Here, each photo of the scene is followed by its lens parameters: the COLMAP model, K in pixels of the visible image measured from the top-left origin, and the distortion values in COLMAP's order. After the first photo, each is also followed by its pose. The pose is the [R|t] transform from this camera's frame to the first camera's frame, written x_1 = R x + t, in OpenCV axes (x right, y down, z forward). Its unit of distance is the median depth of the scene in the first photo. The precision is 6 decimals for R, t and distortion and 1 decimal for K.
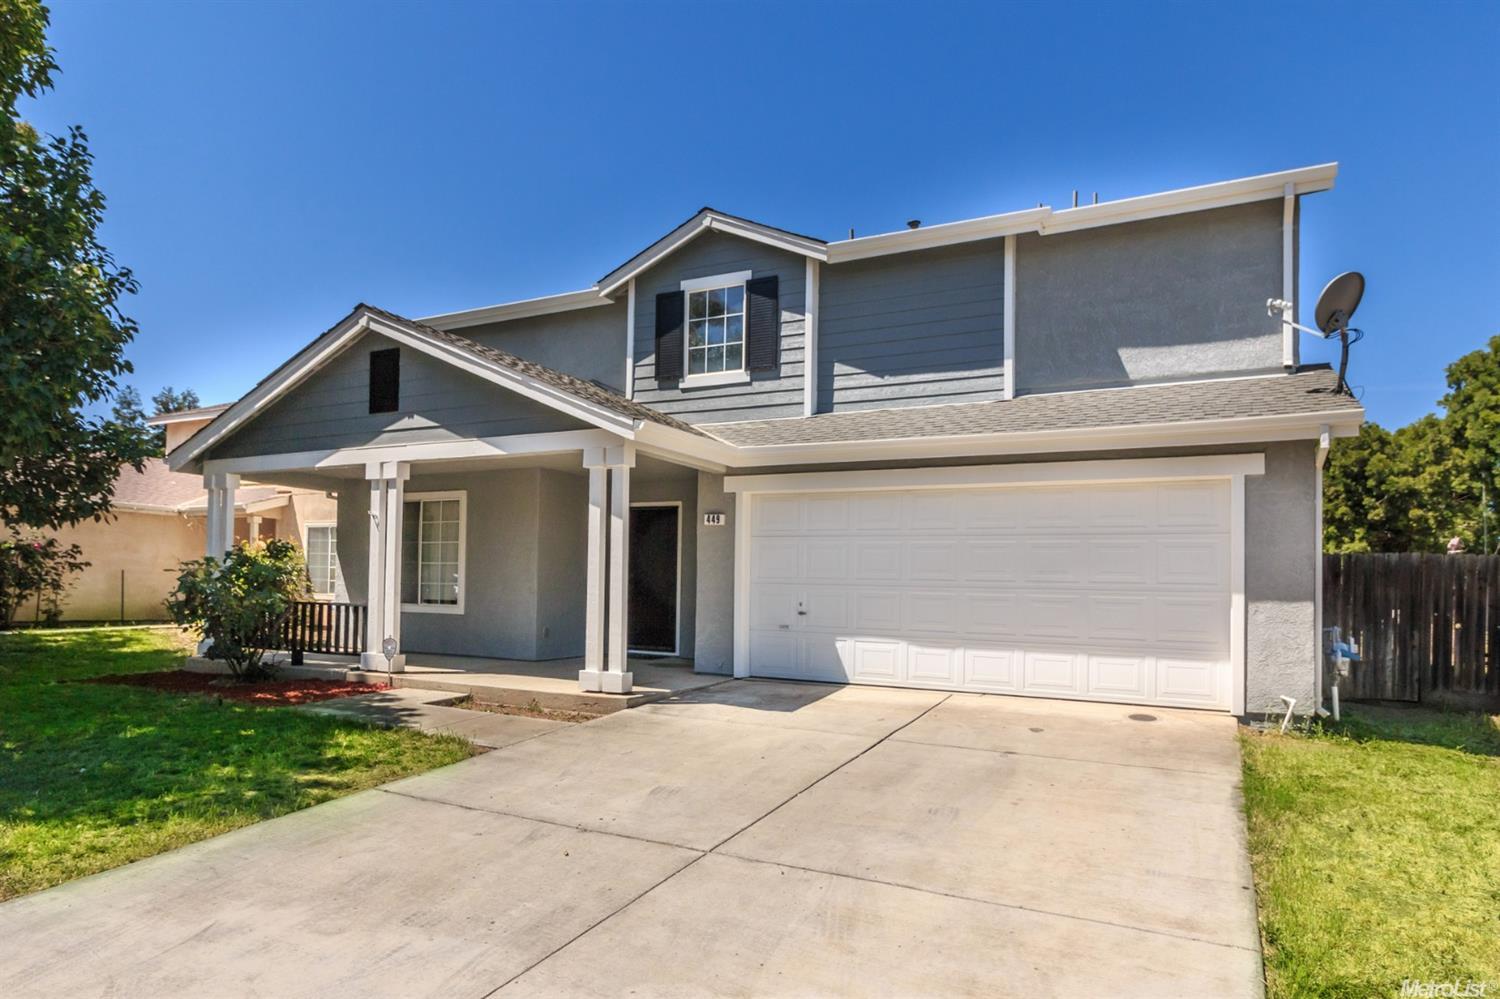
lens RADIAL K [[879.1, 0, 750.5], [0, 879.1, 588.9], [0, 0, 1]] dist [0.001911, -0.000039]
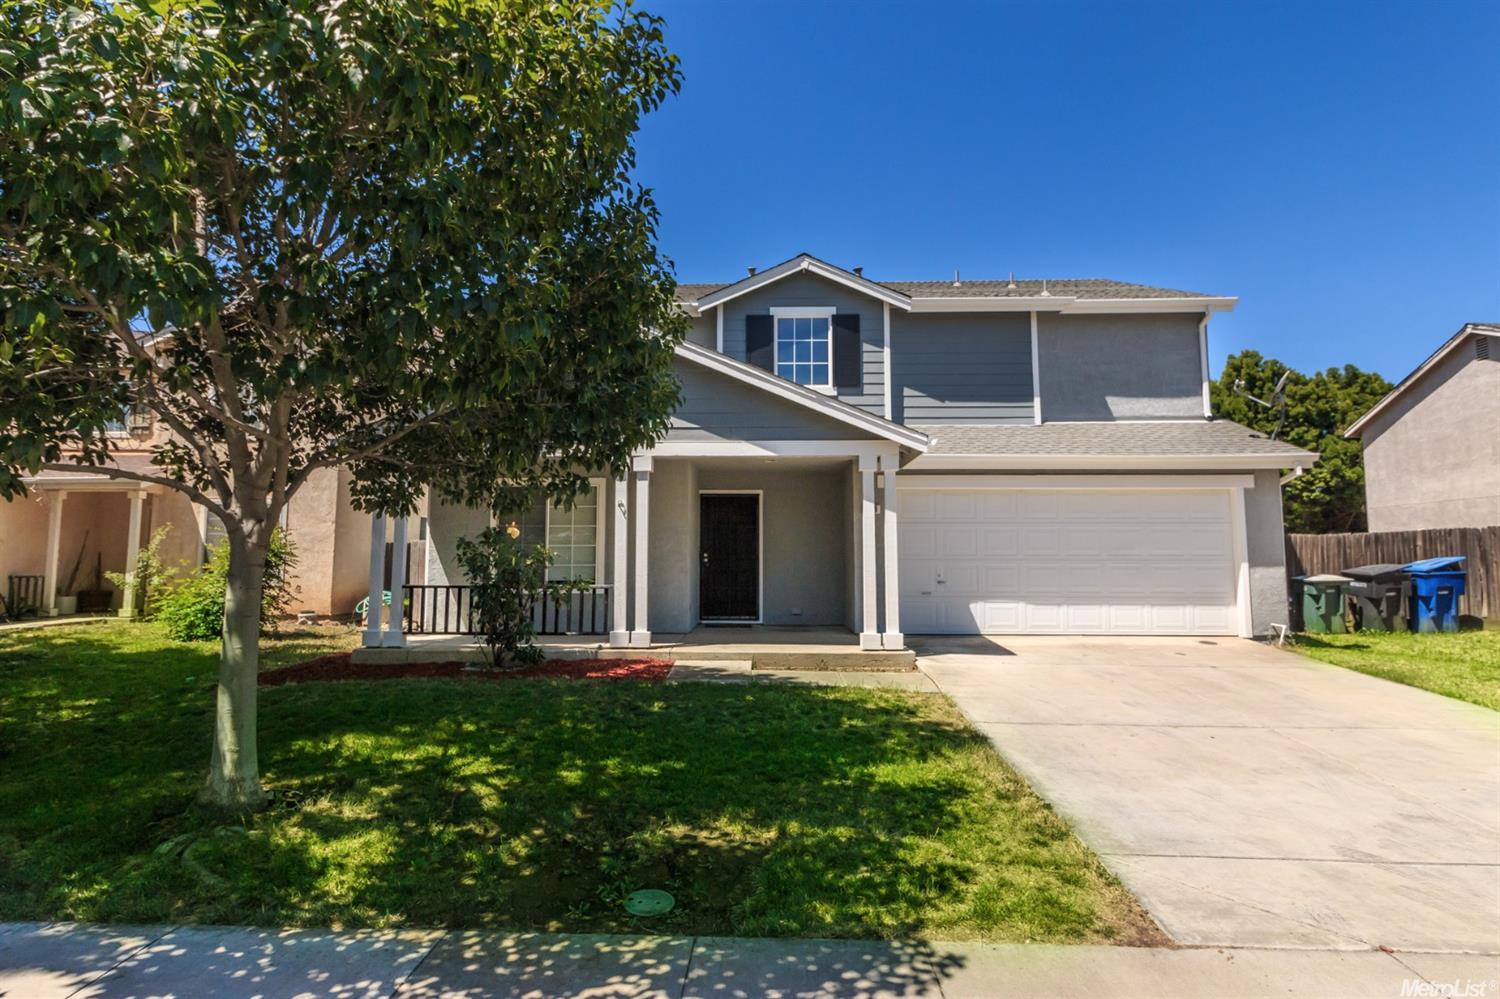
lens RADIAL K [[858.4, 0, 750.0], [0, 858.4, 499.5], [0, 0, 1]] dist [0.004757, 0.000844]
pose [[0.904421, 0.011843, 0.426476, -0.682334], [0.017174, 0.997794, -0.064129, -0.016691], [-0.426294, 0.065324, 0.902223, -0.028387]]
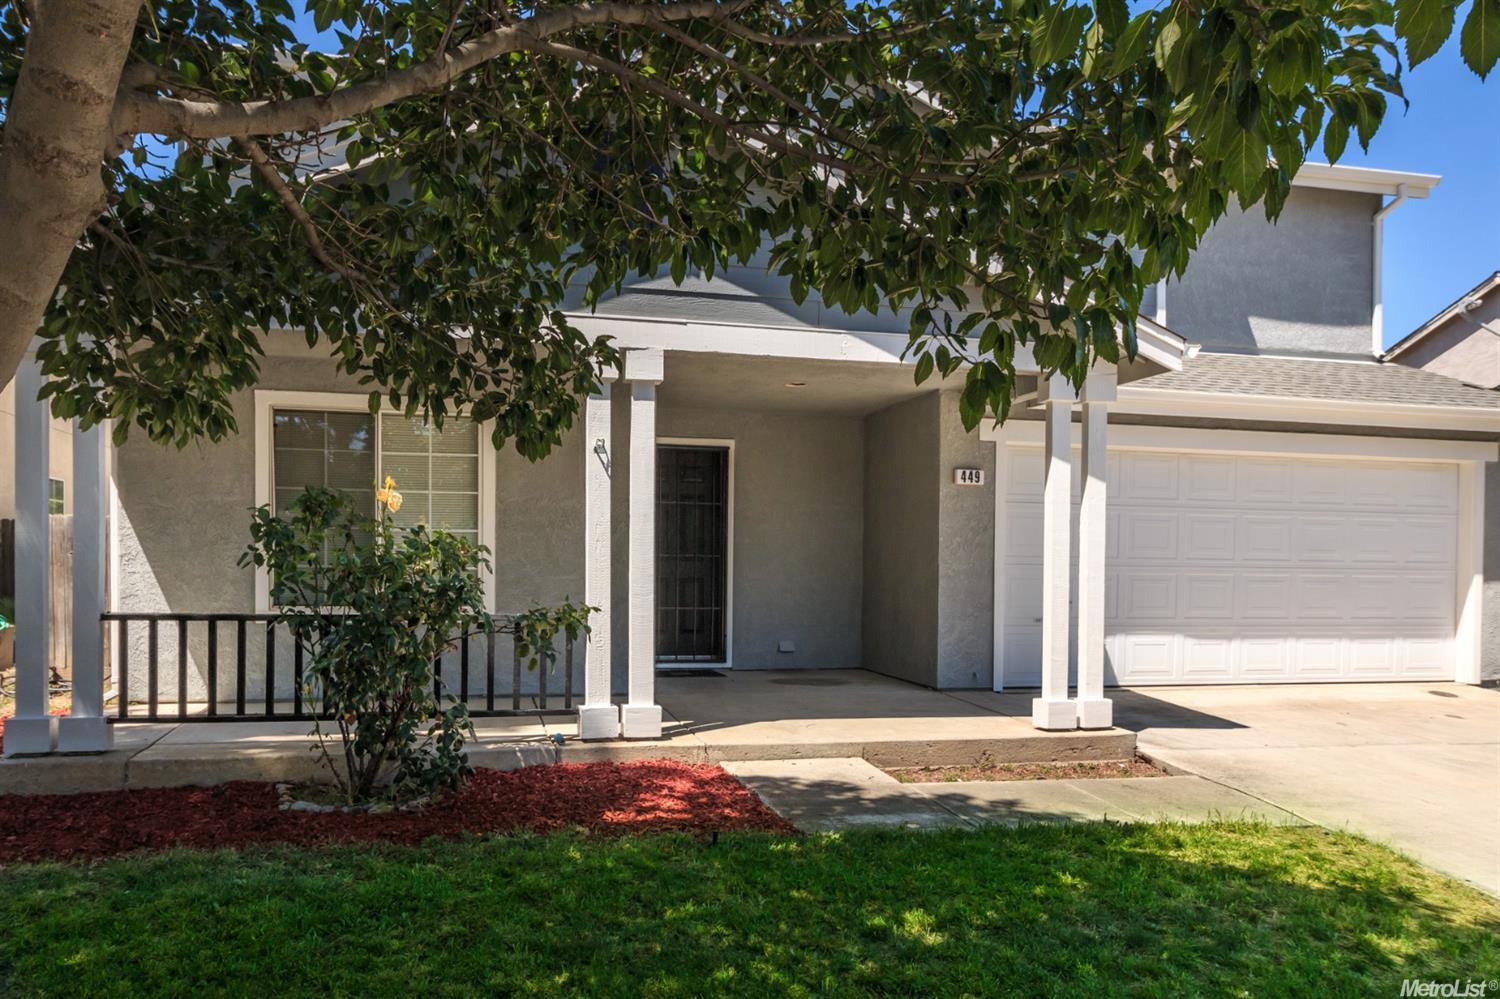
lens RADIAL K [[1101.2, 0, 742.3], [0, 1101.2, 584.2], [0, 0, 1]] dist [0.005688, 0.001373]
pose [[0.764928, -0.025057, 0.643628, -0.732691], [0.003255, 0.999381, 0.035039, -0.021833], [-0.644108, -0.024708, 0.764536, 0.402635]]
